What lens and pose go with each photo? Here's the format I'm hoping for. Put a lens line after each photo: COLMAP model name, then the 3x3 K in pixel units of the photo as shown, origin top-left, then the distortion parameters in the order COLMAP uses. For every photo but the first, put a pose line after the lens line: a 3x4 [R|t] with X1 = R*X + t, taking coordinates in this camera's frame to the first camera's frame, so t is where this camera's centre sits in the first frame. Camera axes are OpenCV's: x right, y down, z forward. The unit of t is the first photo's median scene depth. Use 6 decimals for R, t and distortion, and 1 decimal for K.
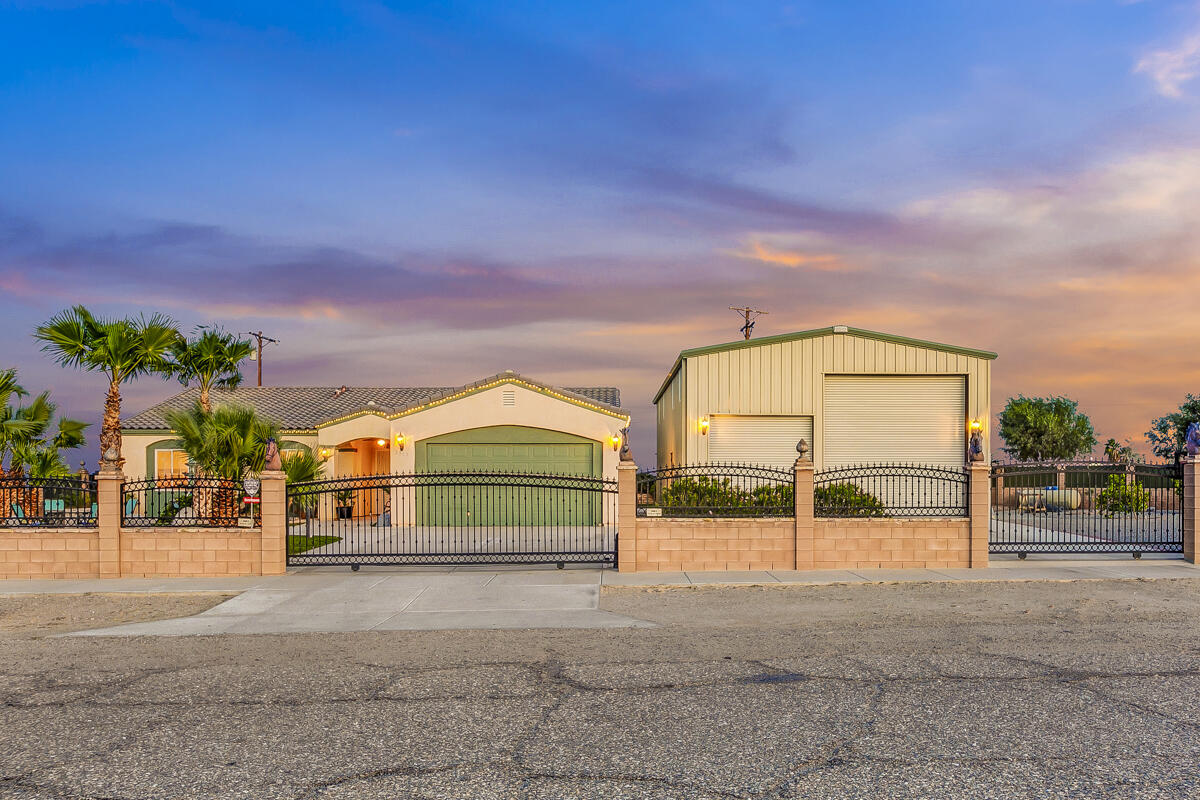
lens RADIAL K [[939.2, 0, 600.0], [0, 939.2, 400.0], [0, 0, 1]] dist [0.003449, 0.002317]
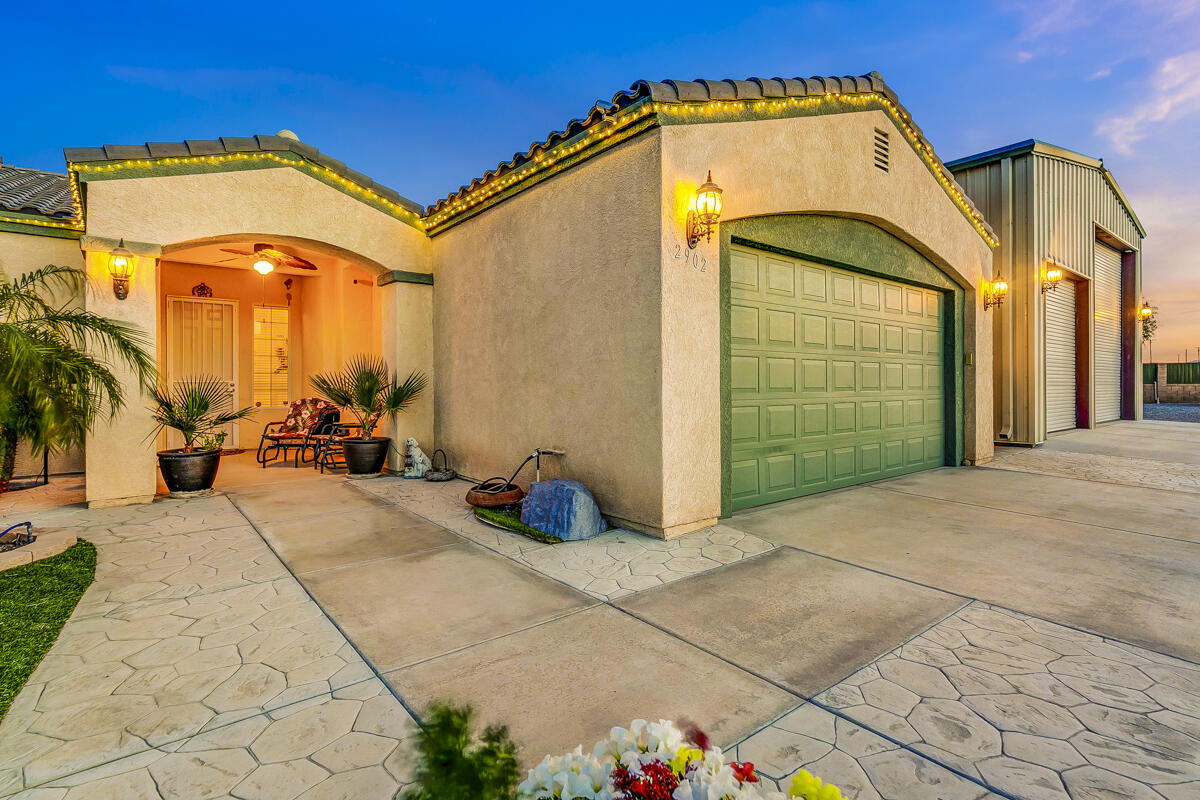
lens RADIAL K [[580.4, 0, 602.2], [0, 580.4, 405.3], [0, 0, 1]] dist [0.002529, 0.000294]
pose [[0.771773, -0.022994, 0.635482, -0.337322], [-0.053194, 0.993509, 0.100552, 0.083047], [-0.633670, -0.111407, 0.765540, 0.887167]]
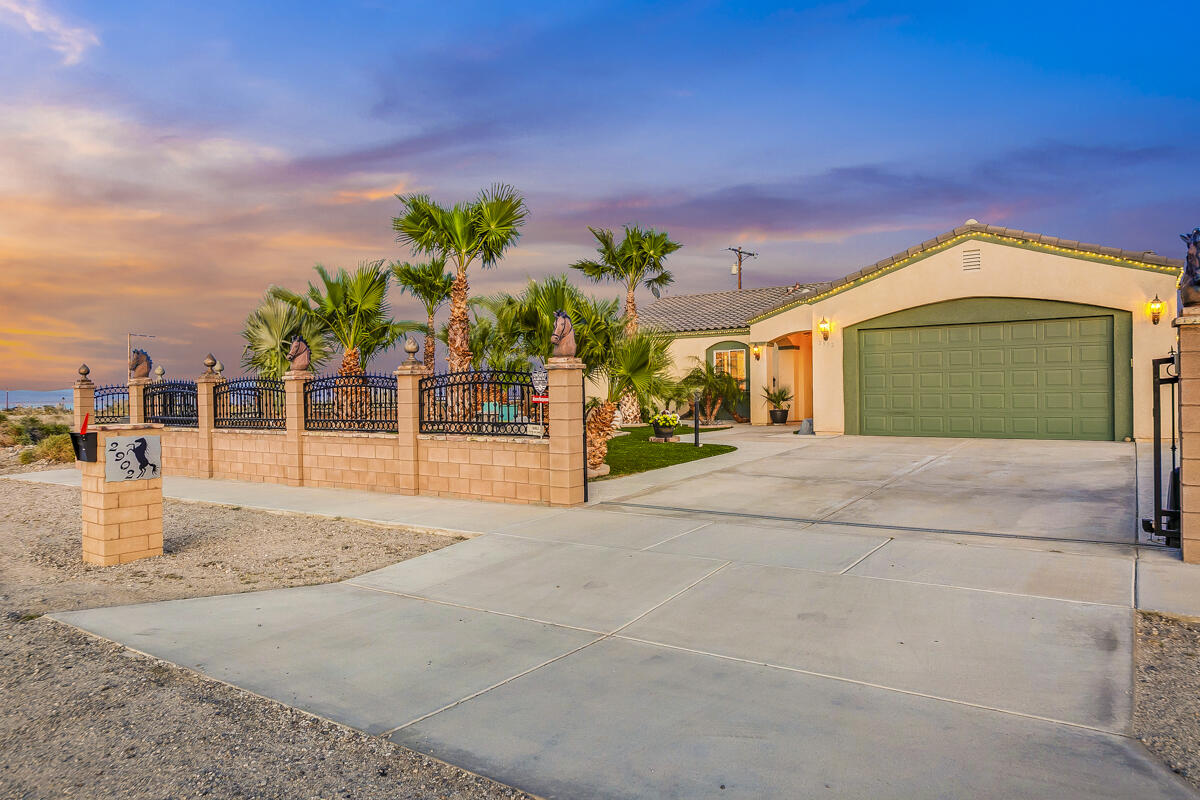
lens RADIAL K [[772.6, 0, 600.5], [0, 772.6, 389.8], [0, 0, 1]] dist [0.002655, -0.001826]
pose [[0.826601, -0.011902, -0.562663, -0.000457], [0.060081, 0.995929, 0.067198, 0.040254], [0.559572, -0.089351, 0.823951, 0.348503]]
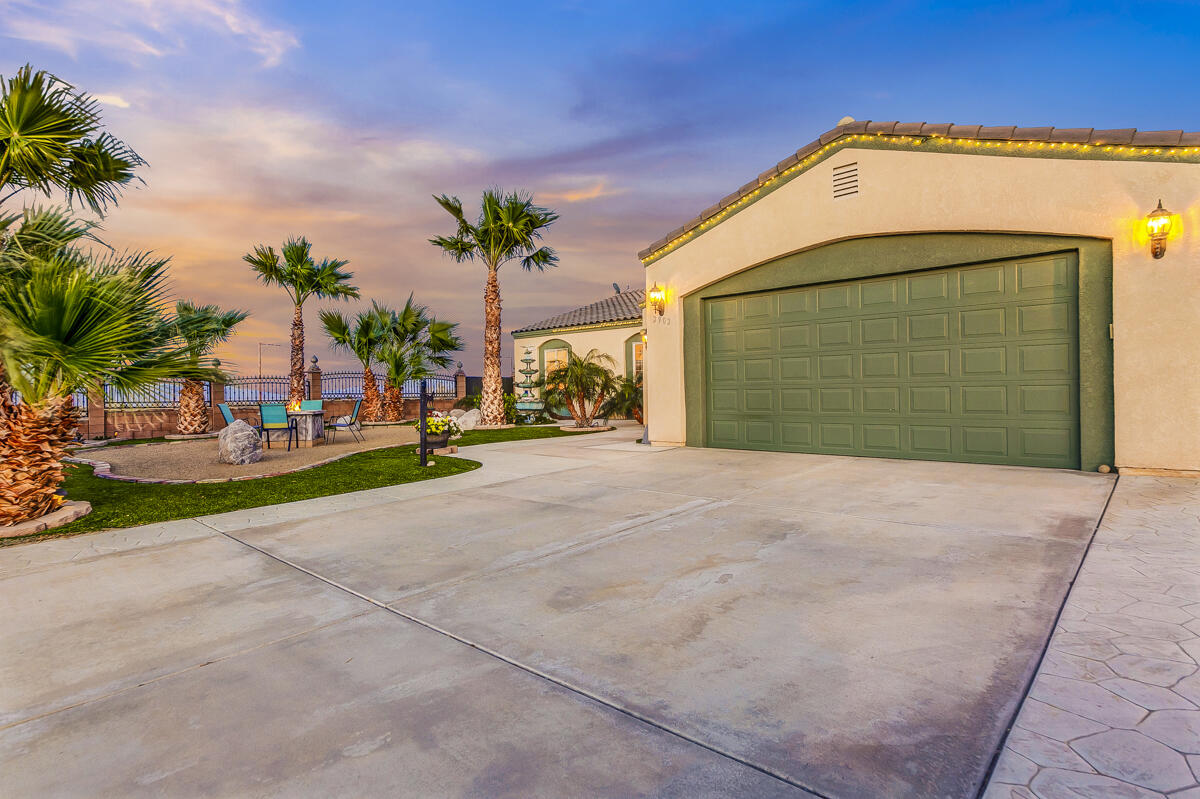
lens RADIAL K [[621.3, 0, 601.5], [0, 621.3, 390.9], [0, 0, 1]] dist [0.001891, 0.001183]
pose [[0.740487, -0.011005, -0.671980, 0.018113], [0.070473, 0.995625, 0.061351, 0.074360], [0.668365, -0.092786, 0.738023, 0.690586]]
